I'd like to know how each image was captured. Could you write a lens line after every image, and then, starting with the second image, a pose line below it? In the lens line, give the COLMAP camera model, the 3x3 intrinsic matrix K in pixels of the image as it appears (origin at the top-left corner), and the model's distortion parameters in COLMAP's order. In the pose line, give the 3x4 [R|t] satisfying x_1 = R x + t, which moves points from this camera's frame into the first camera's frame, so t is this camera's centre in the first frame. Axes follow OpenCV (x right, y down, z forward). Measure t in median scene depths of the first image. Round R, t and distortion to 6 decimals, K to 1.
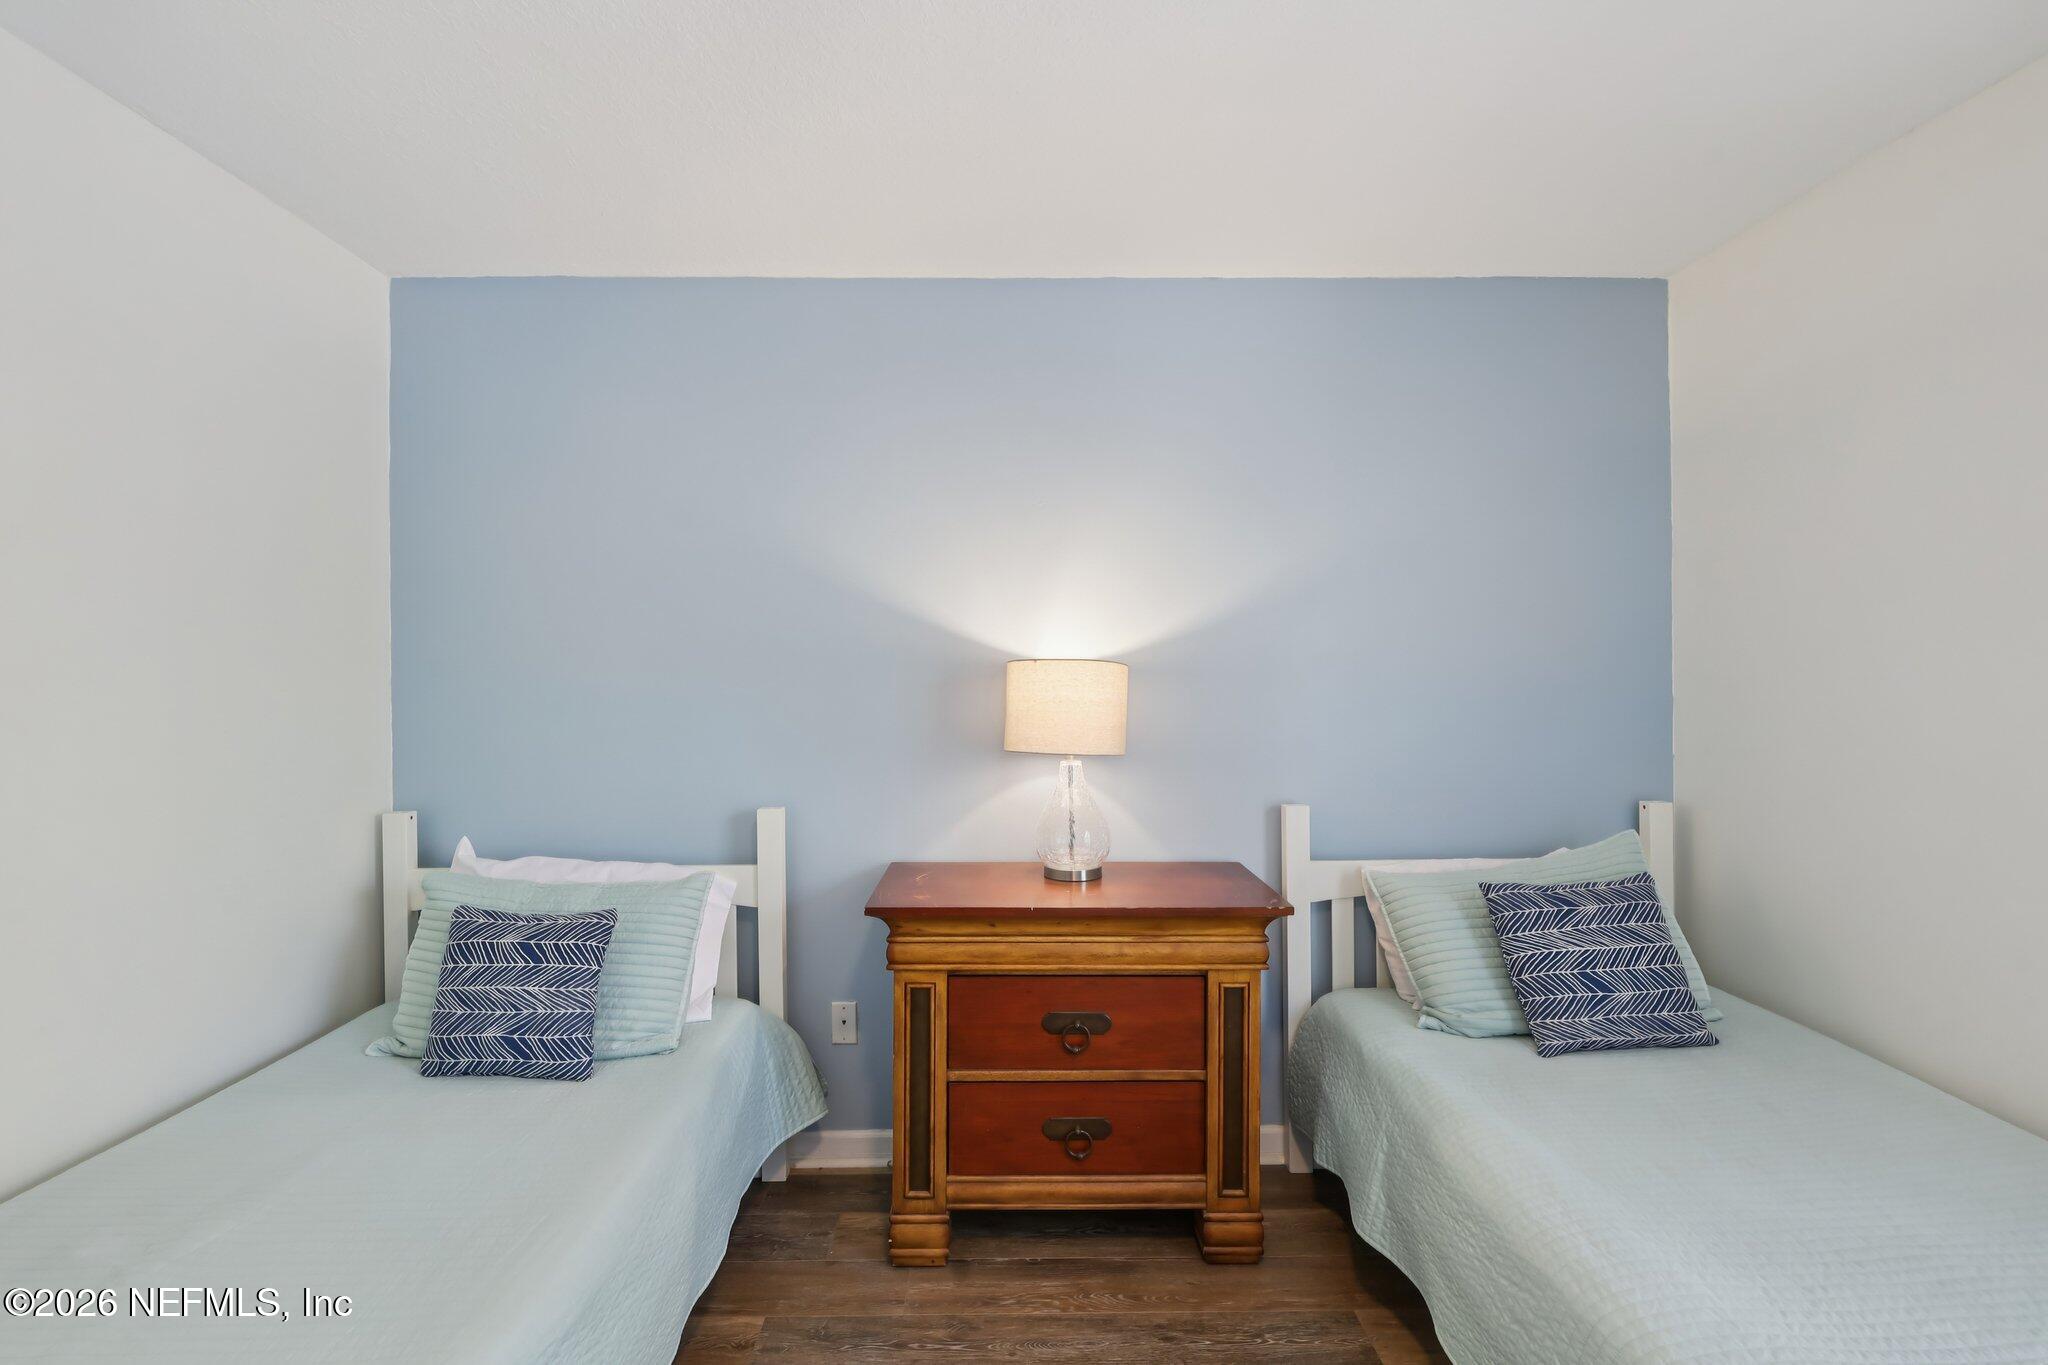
lens RADIAL K [[927.3, 0, 1016.0], [0, 927.3, 667.2], [0, 0, 1]] dist [0.001823, -0.001068]
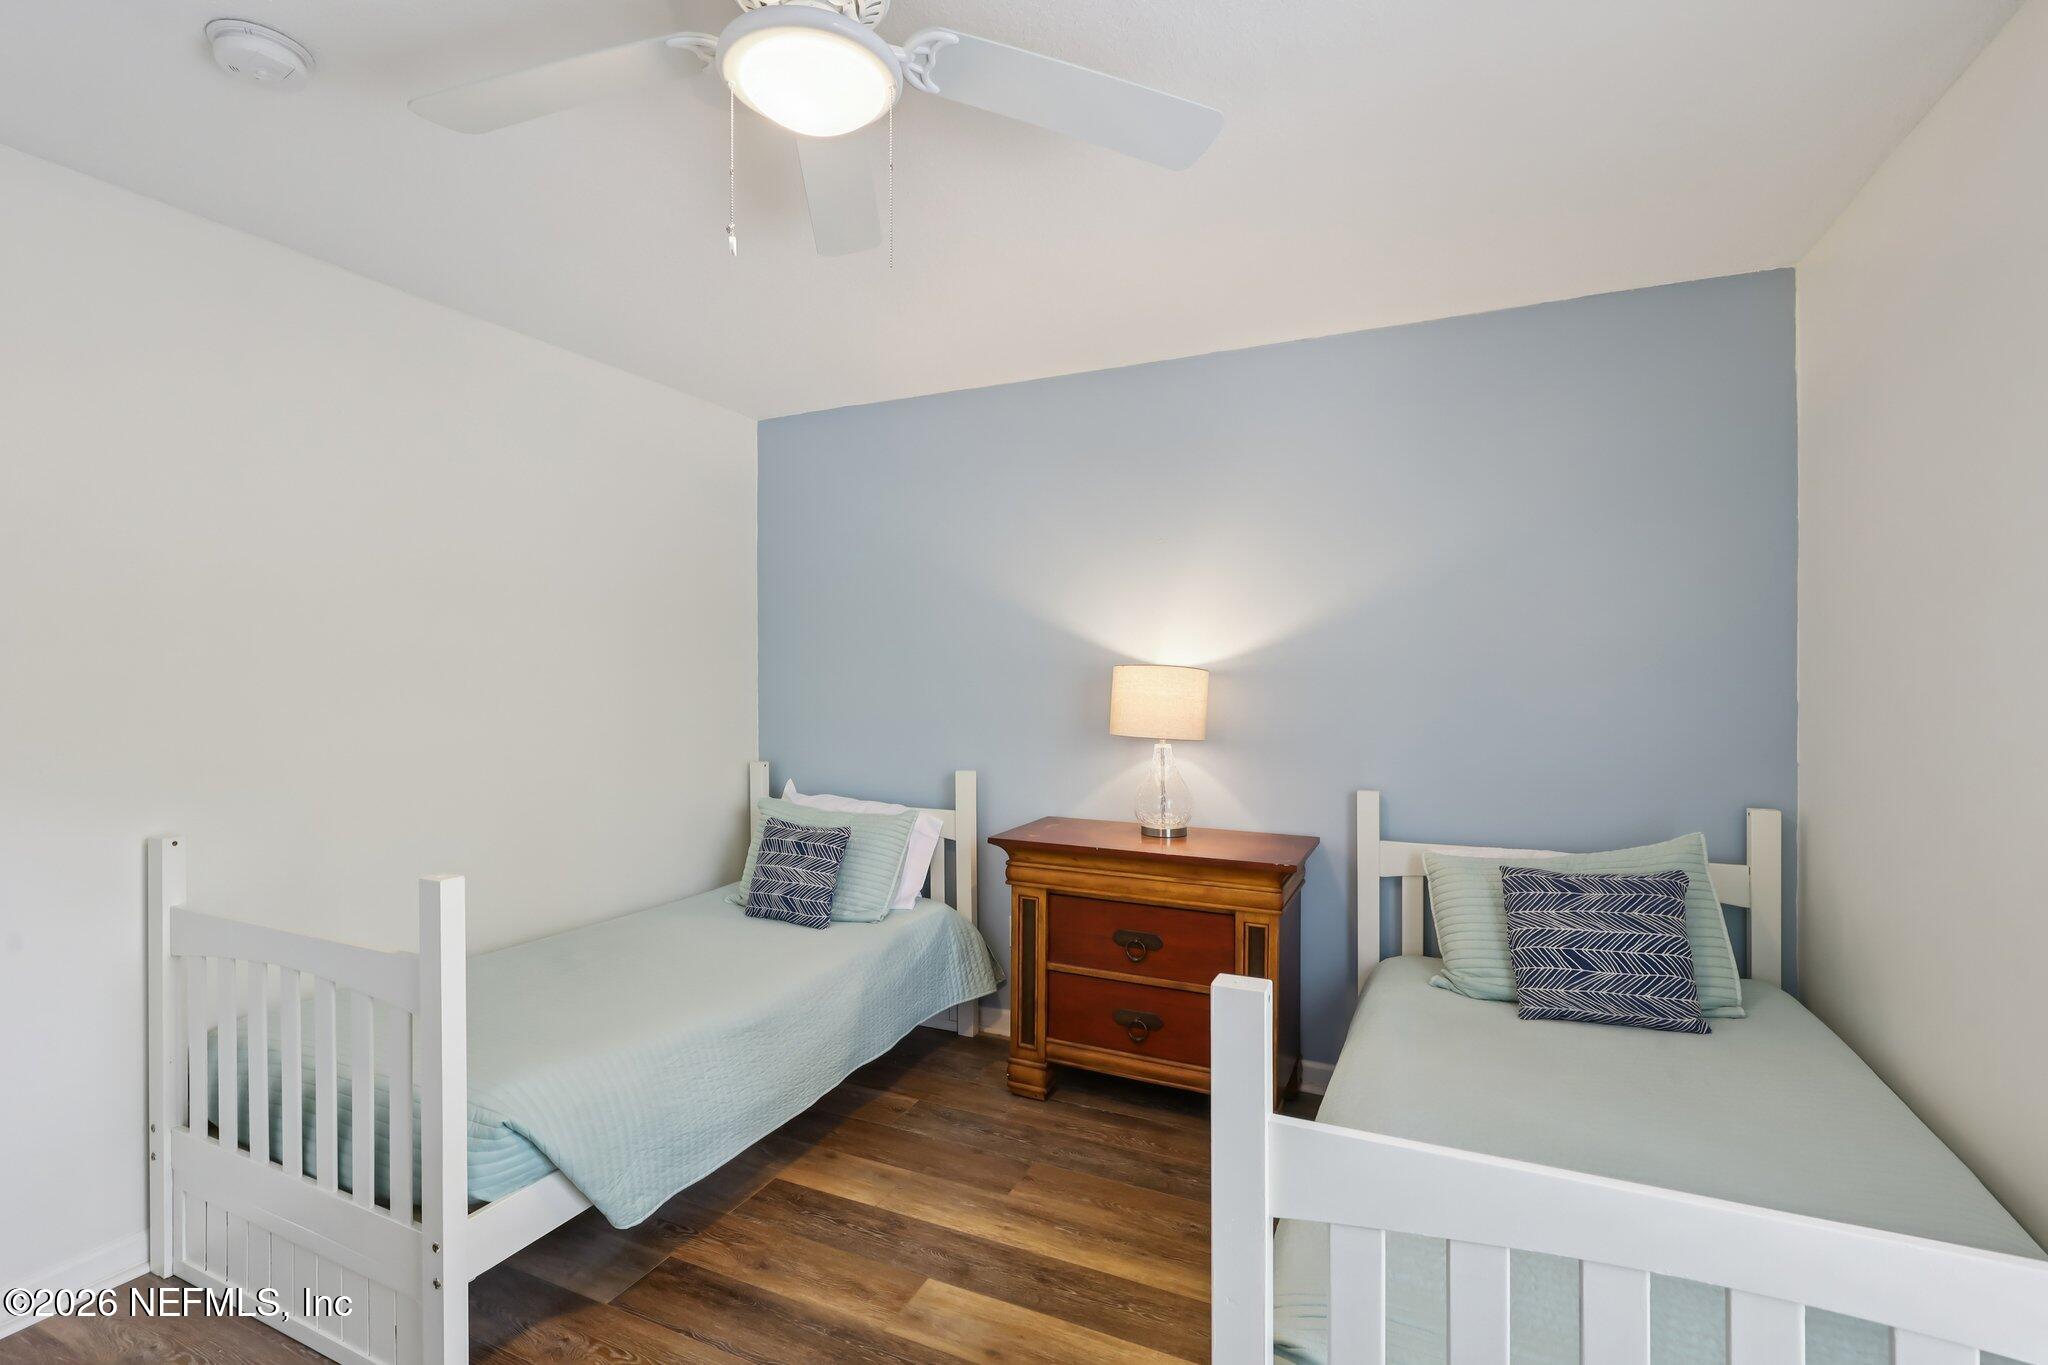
lens RADIAL K [[921.6, 0, 1025.2], [0, 921.6, 678.2], [0, 0, 1]] dist [0.002469, -0.000367]
pose [[0.901676, 0.005498, -0.432378, 0.489698], [-0.001798, 0.999958, 0.008965, -0.000929], [0.432409, -0.007307, 0.901648, -0.253147]]
